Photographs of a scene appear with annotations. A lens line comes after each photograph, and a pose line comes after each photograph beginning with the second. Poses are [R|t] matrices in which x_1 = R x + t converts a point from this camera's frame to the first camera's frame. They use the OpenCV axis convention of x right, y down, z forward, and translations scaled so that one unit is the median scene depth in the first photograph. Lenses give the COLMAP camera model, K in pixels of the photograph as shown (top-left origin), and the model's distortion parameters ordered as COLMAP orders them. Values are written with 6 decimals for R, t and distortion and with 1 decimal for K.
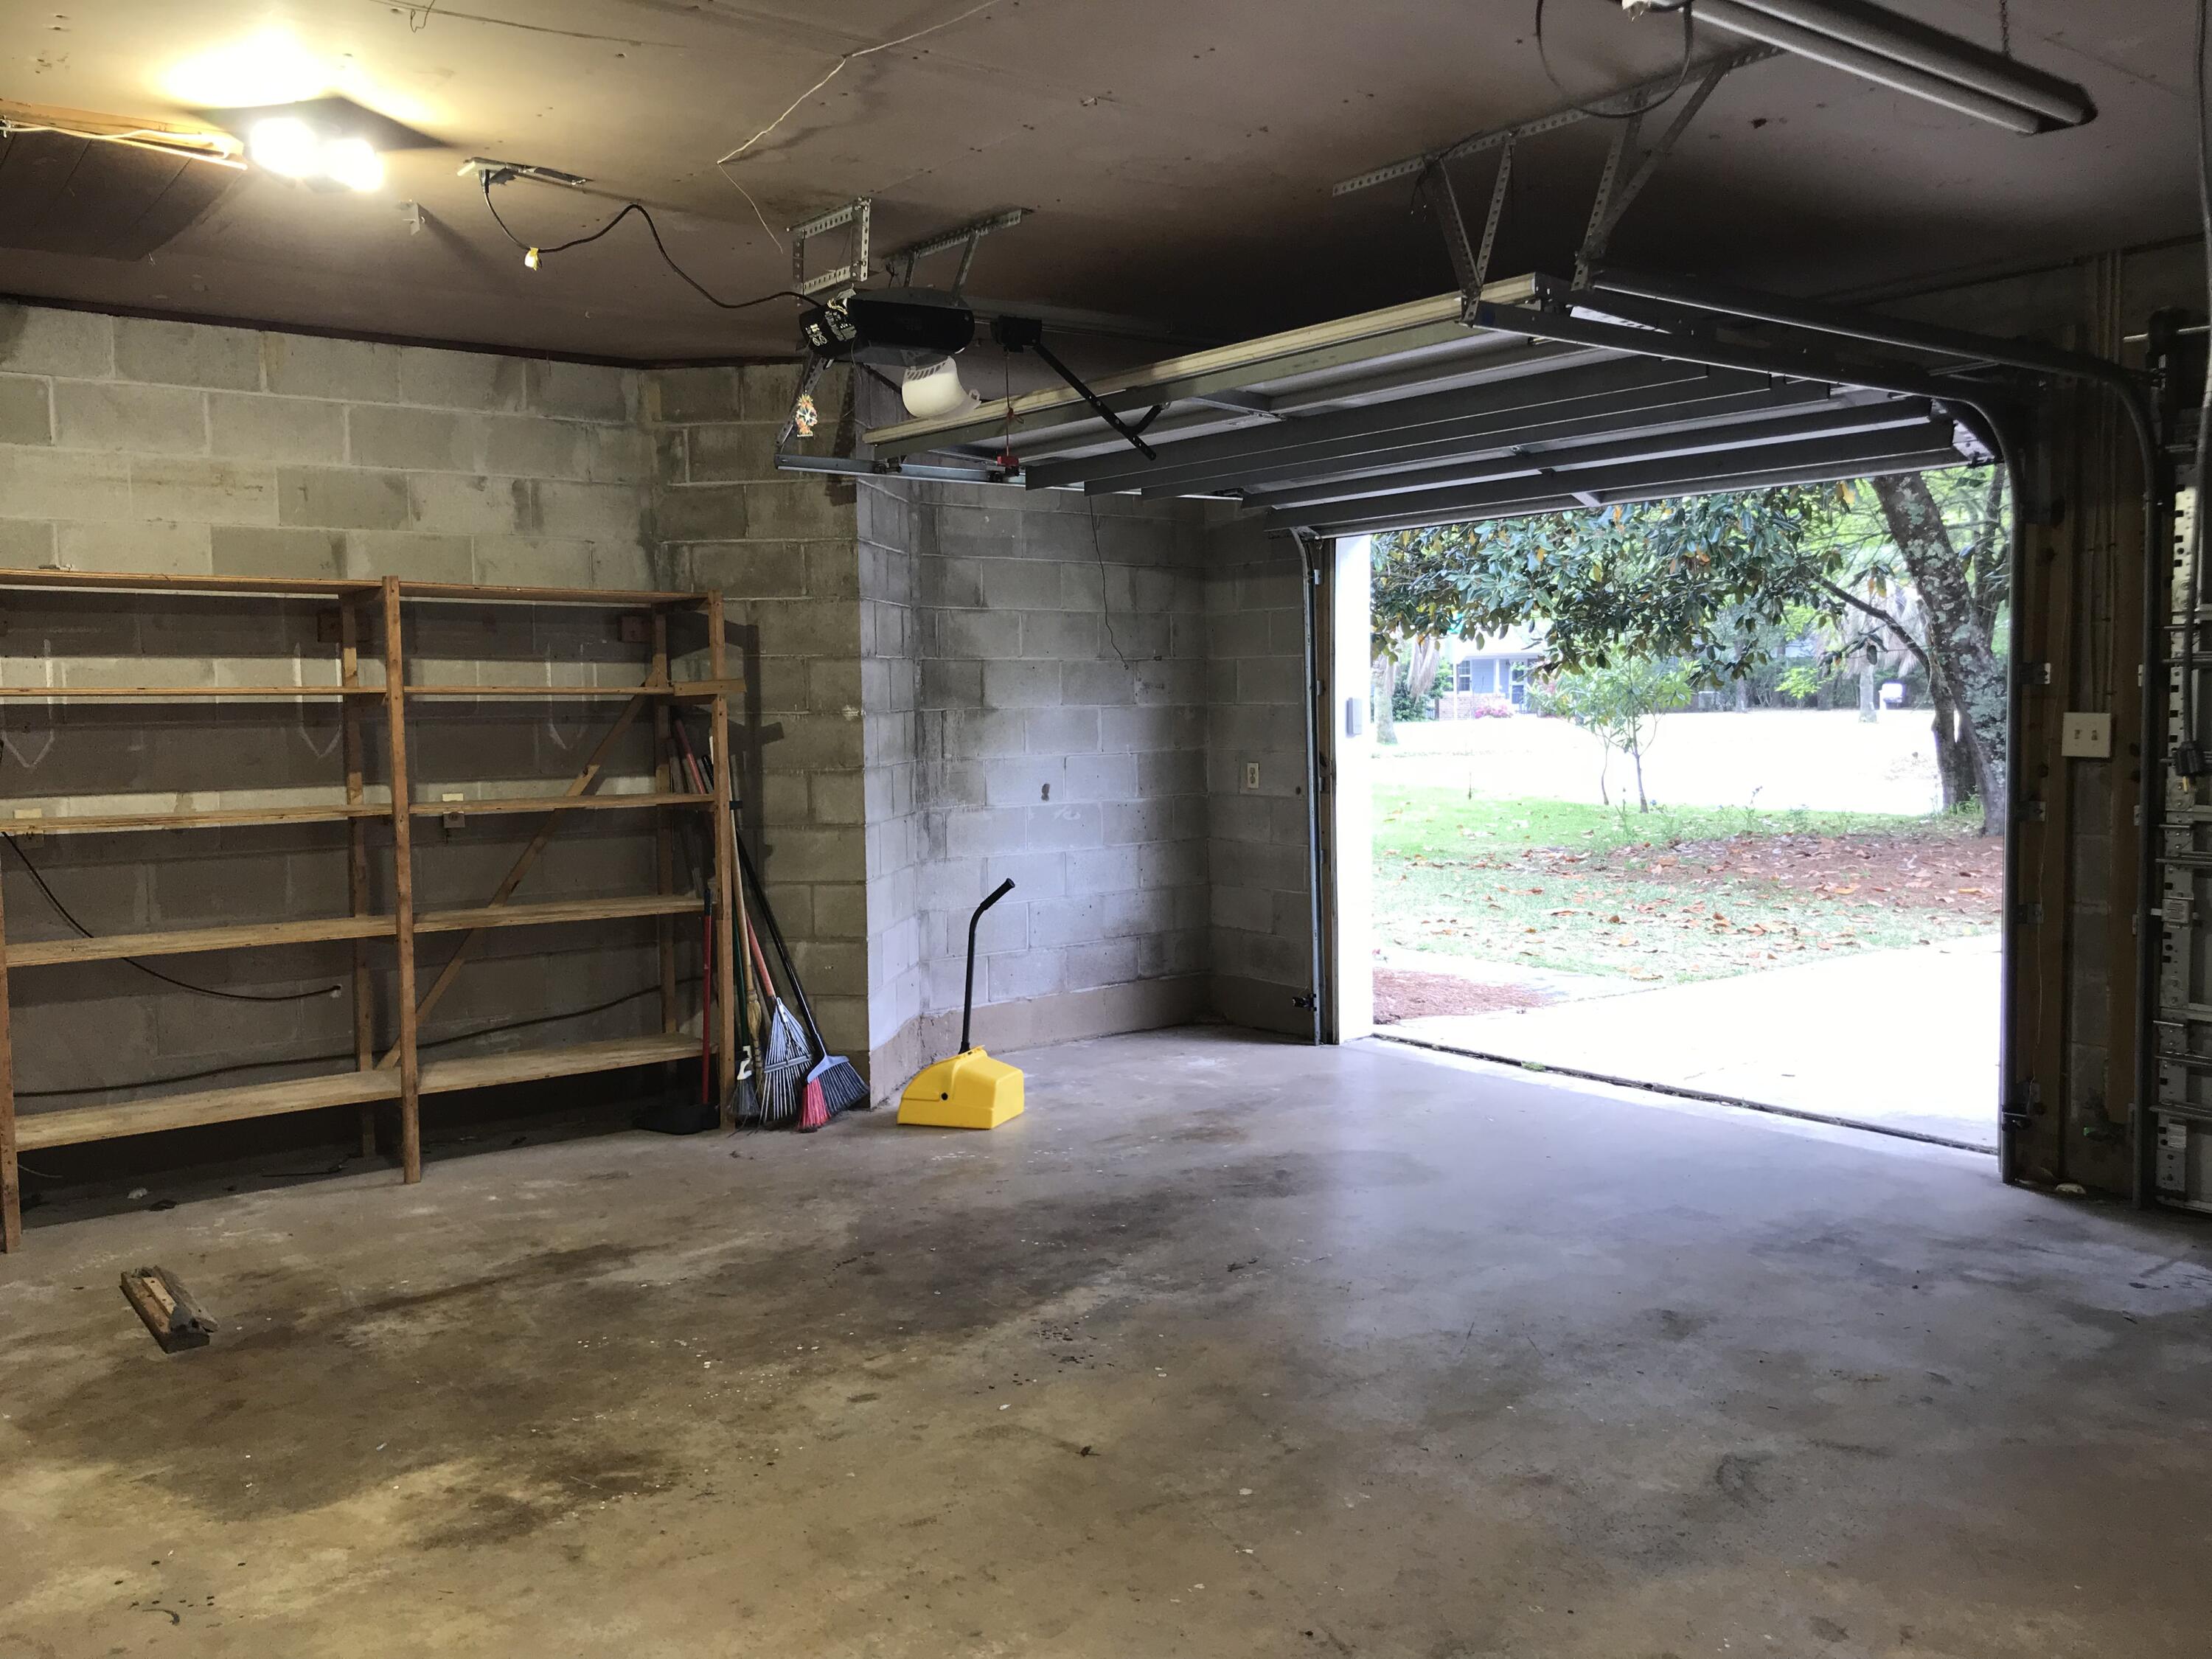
lens RADIAL K [[1805.7, 0, 1091.6], [0, 1805.7, 830.3], [0, 0, 1]] dist [0.018436, -0.007572]
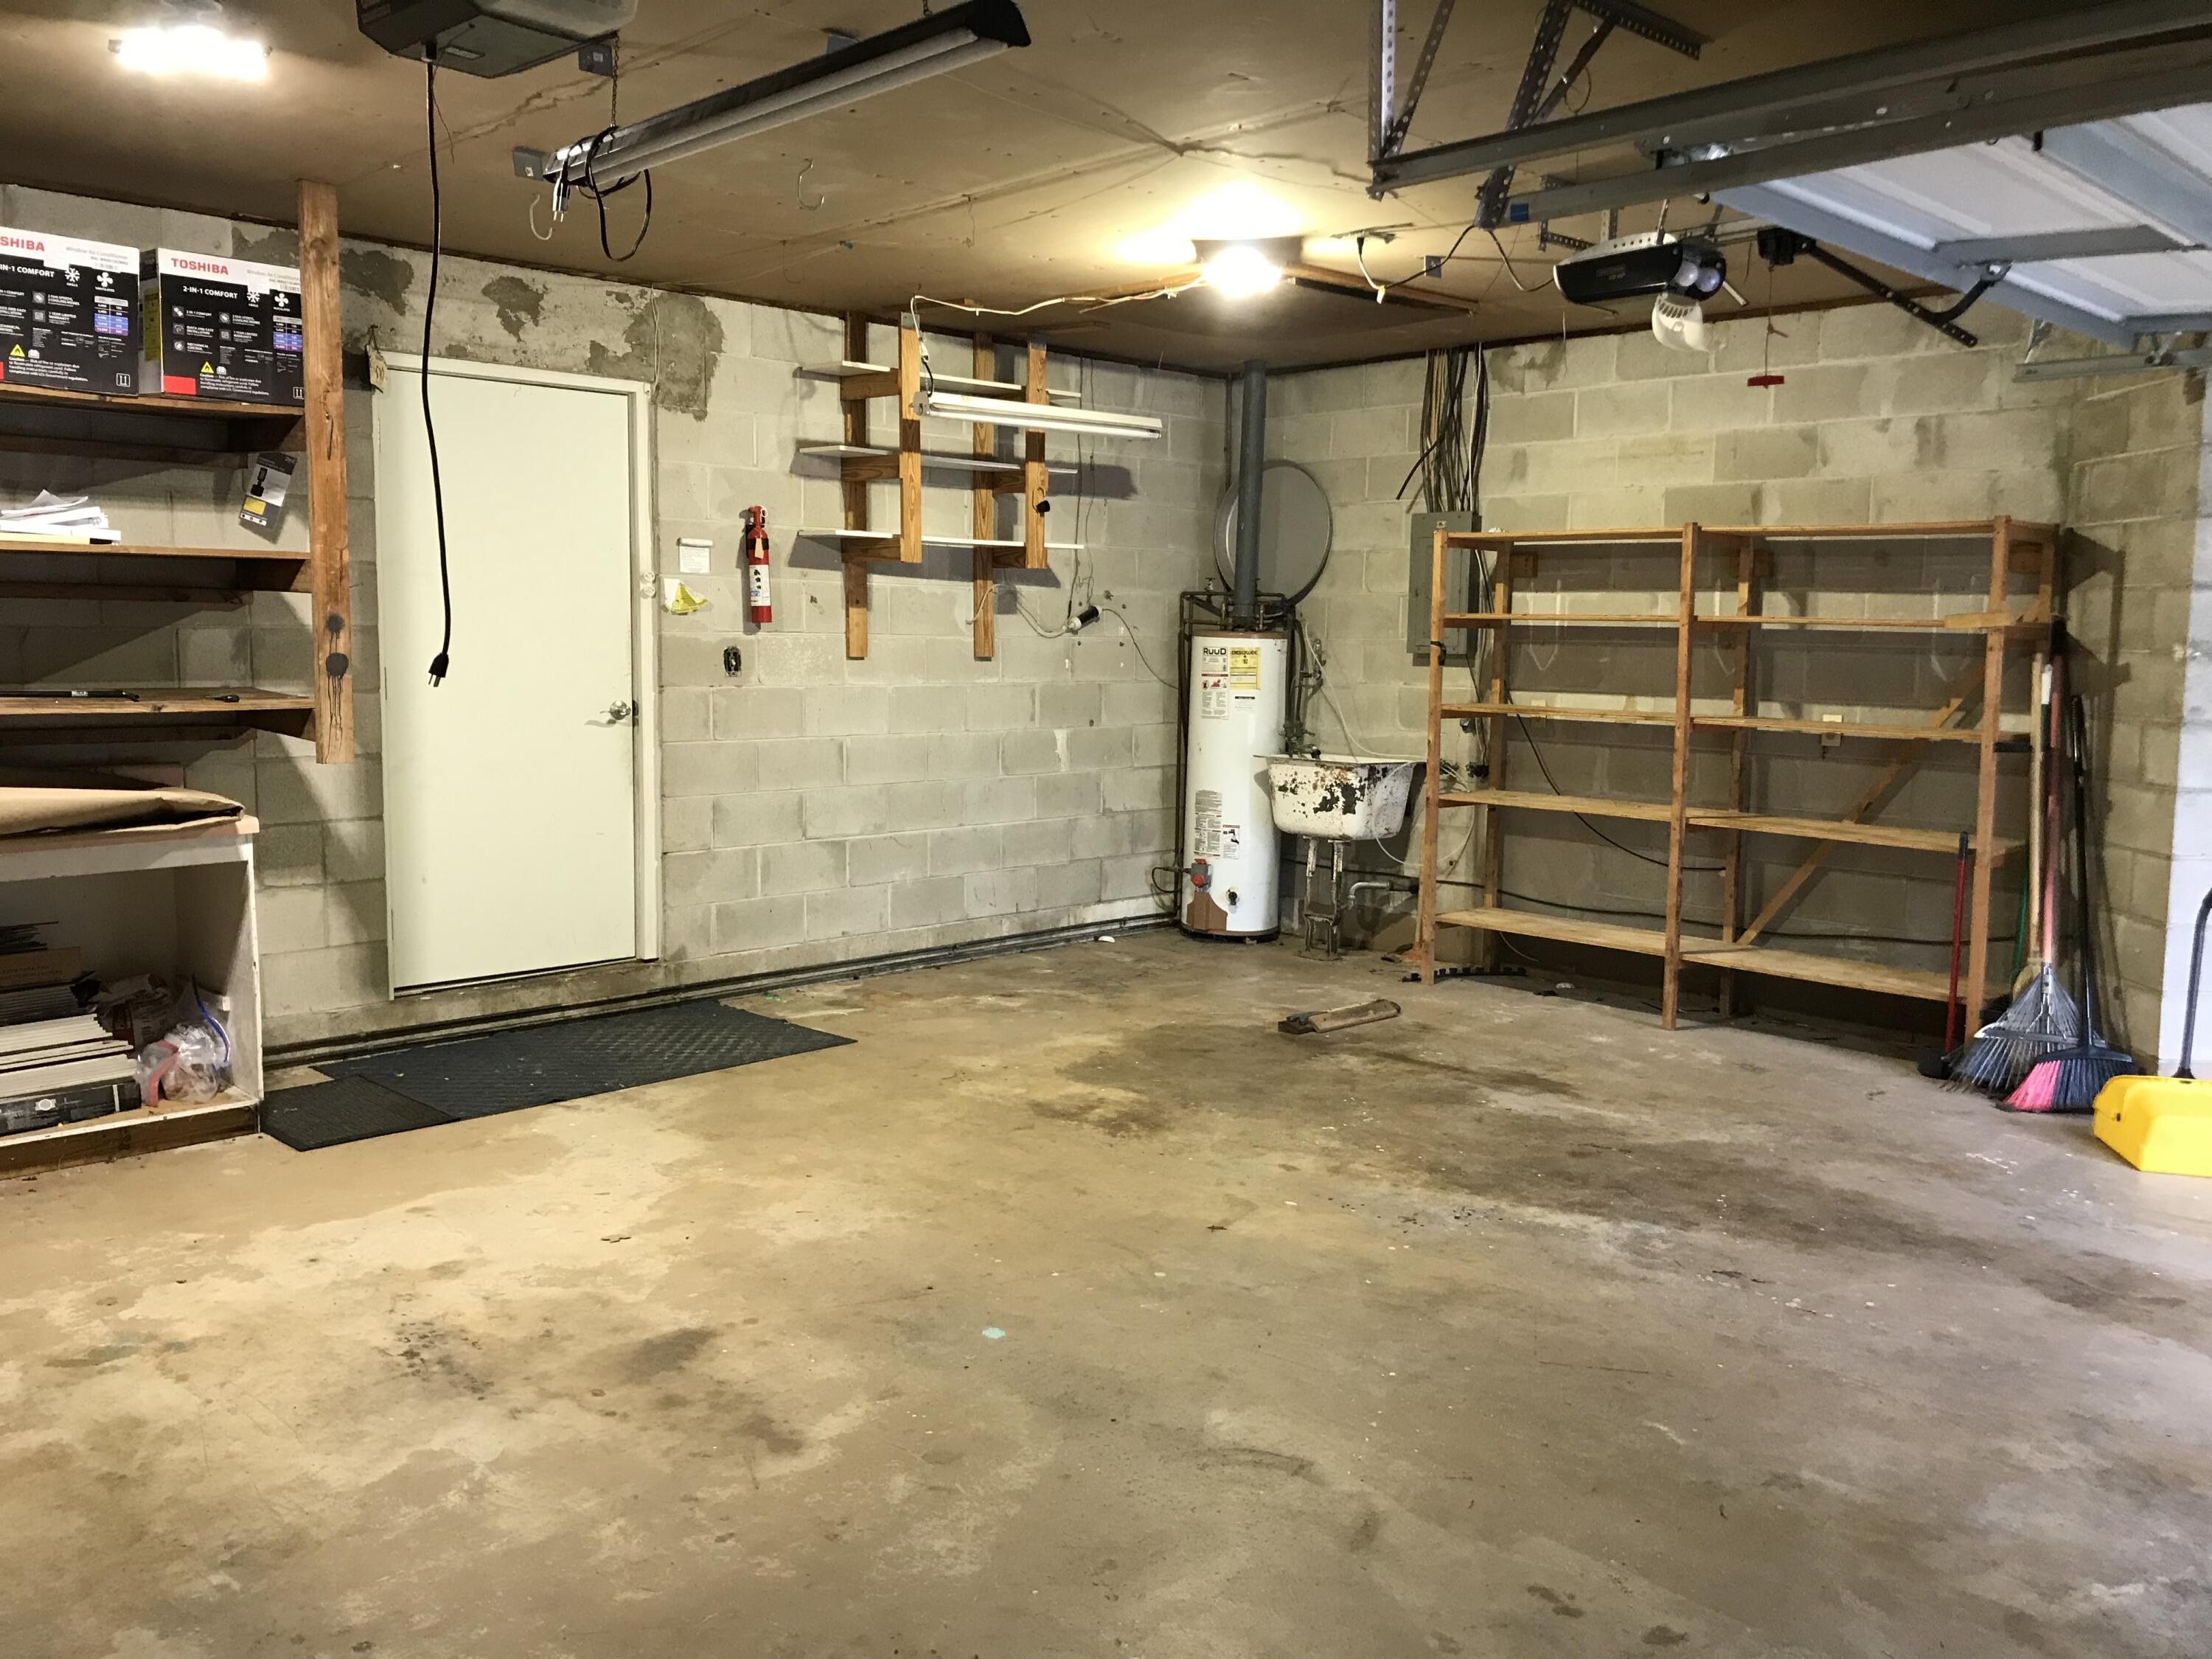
lens RADIAL K [[1805.7, 0, 1092.8], [0, 1805.7, 827.6], [0, 0, 1]] dist [0.018436, -0.007572]
pose [[0.110745, 0.127797, -0.985598, 0.792139], [-0.089398, 0.988959, 0.118188, -0.048808], [0.989820, 0.075022, 0.120947, 0.492968]]
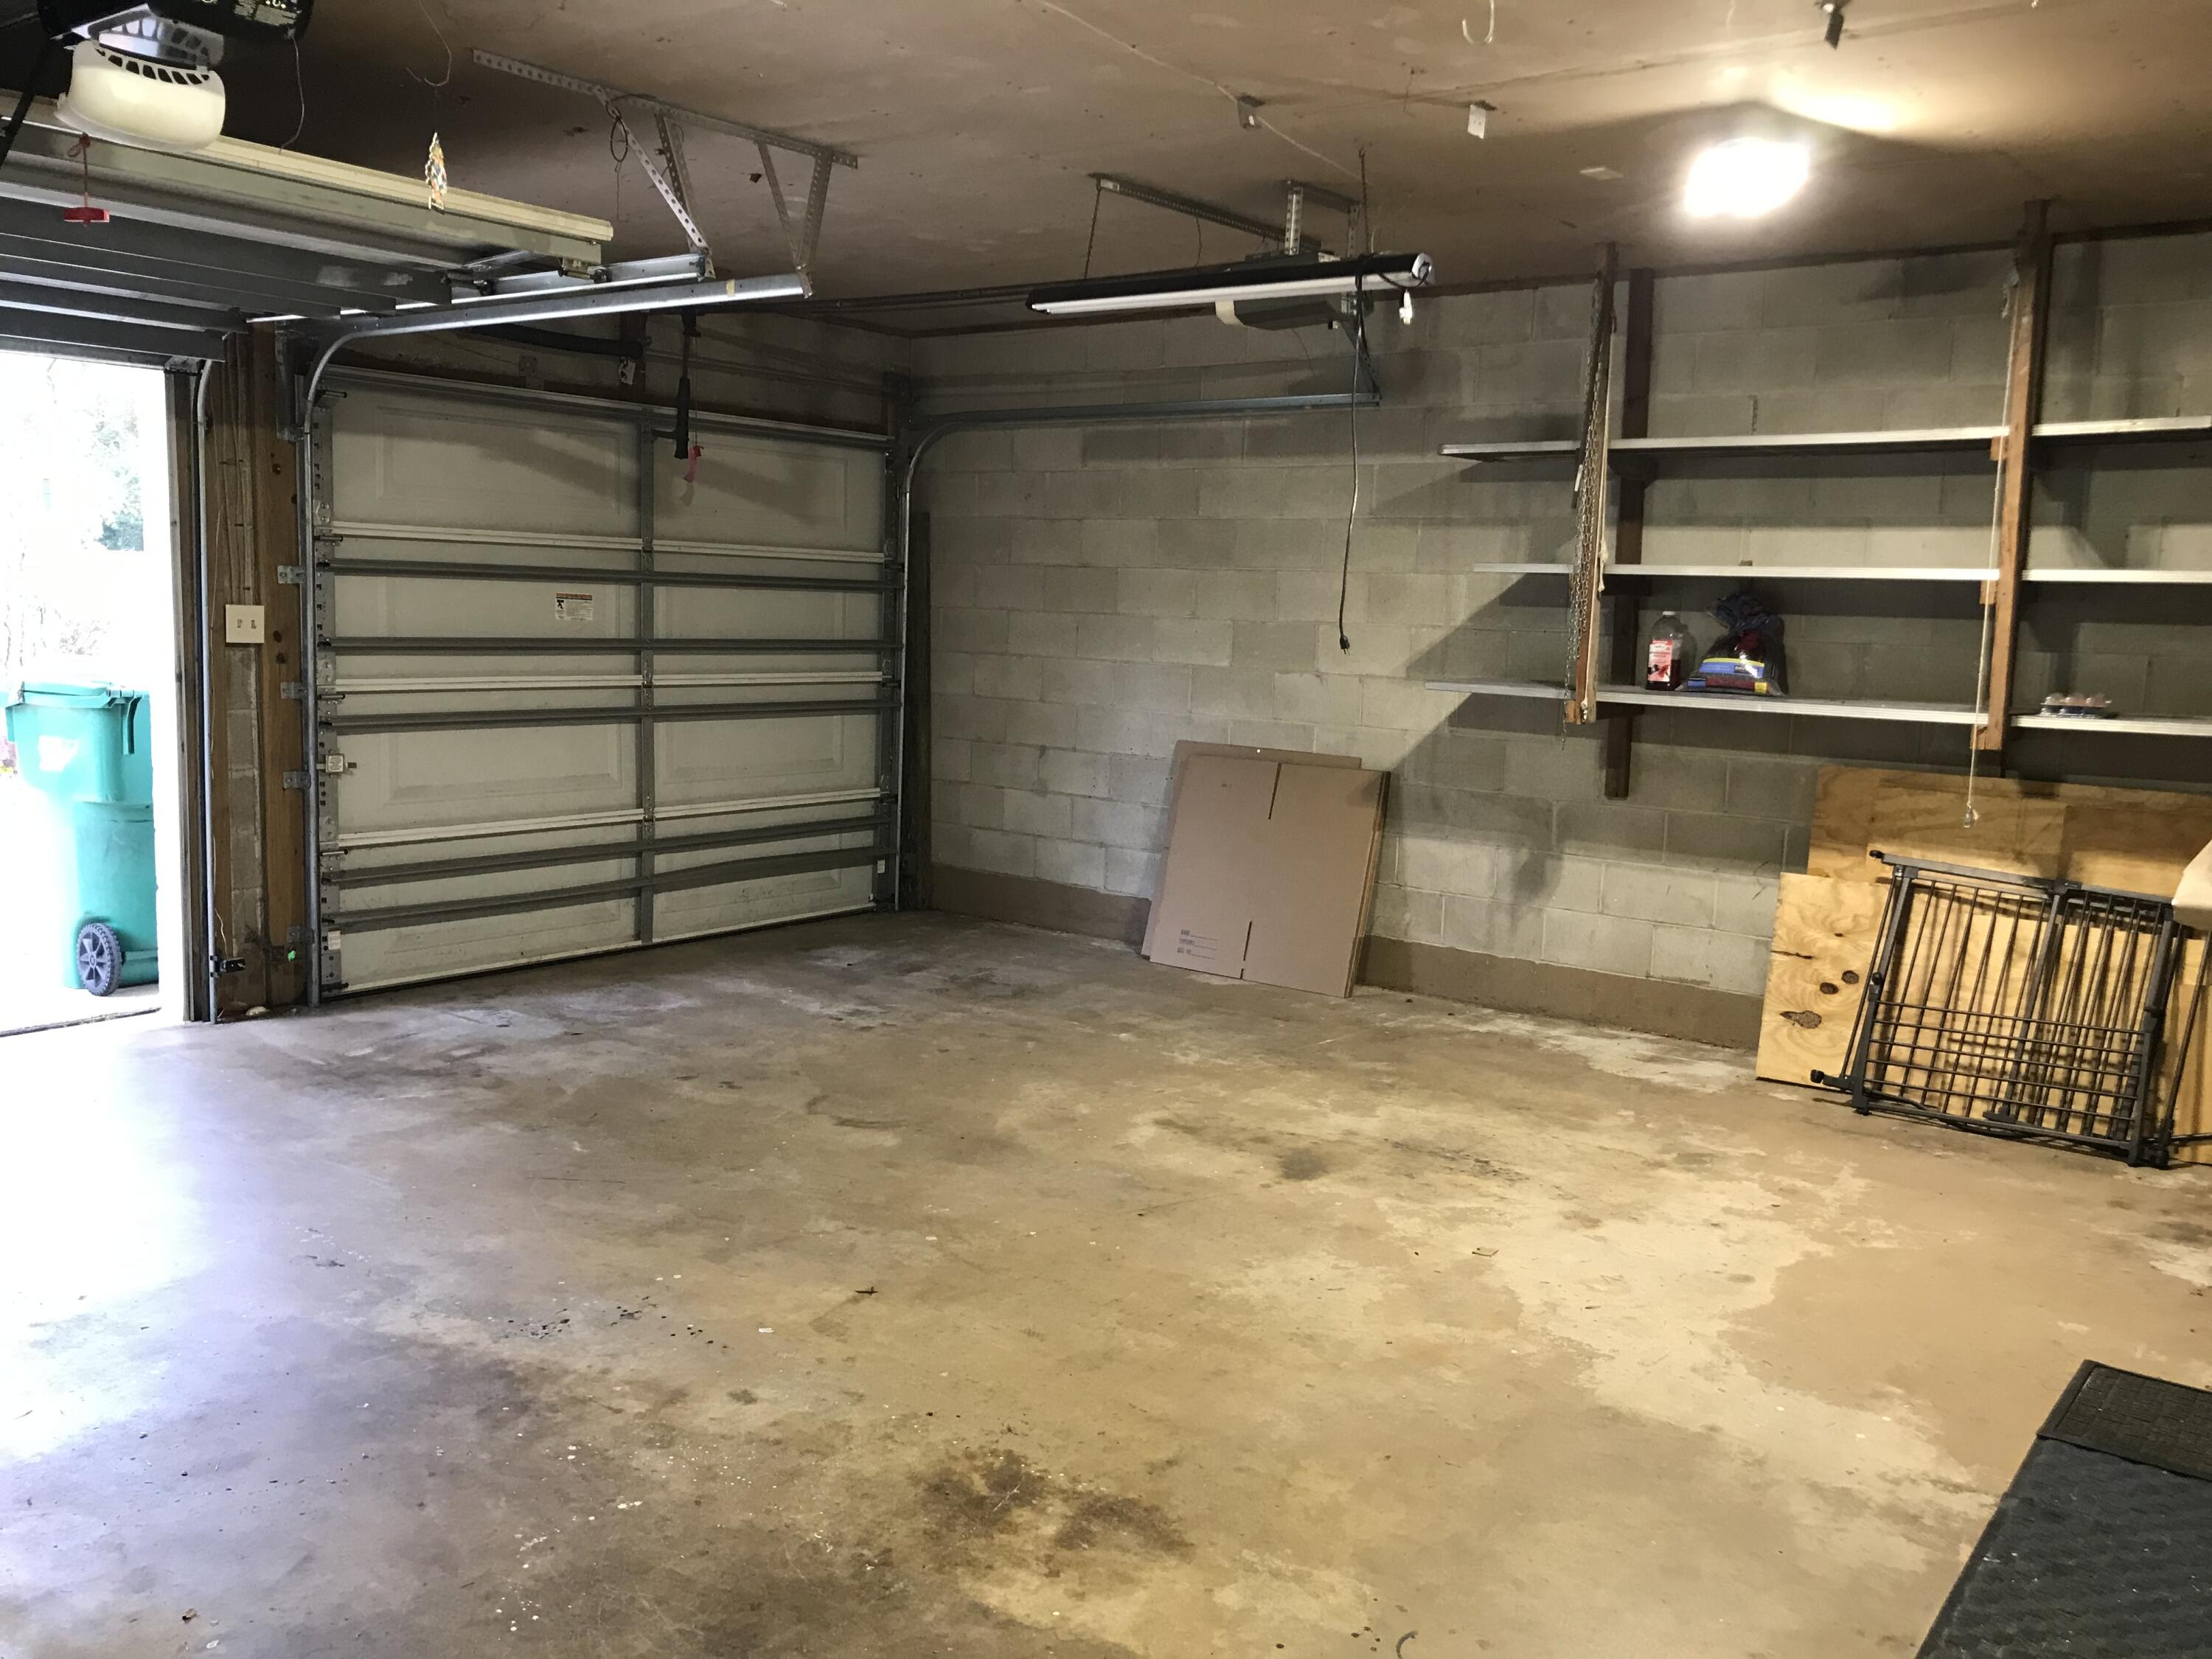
lens RADIAL K [[1805.7, 0, 1097.0], [0, 1805.7, 822.8], [0, 0, 1]] dist [0.018436, -0.007572]
pose [[-0.239665, -0.115433, 0.963969, -0.709248], [0.046126, 0.990431, 0.130069, -0.051369], [-0.969759, 0.075637, -0.232047, 0.730231]]
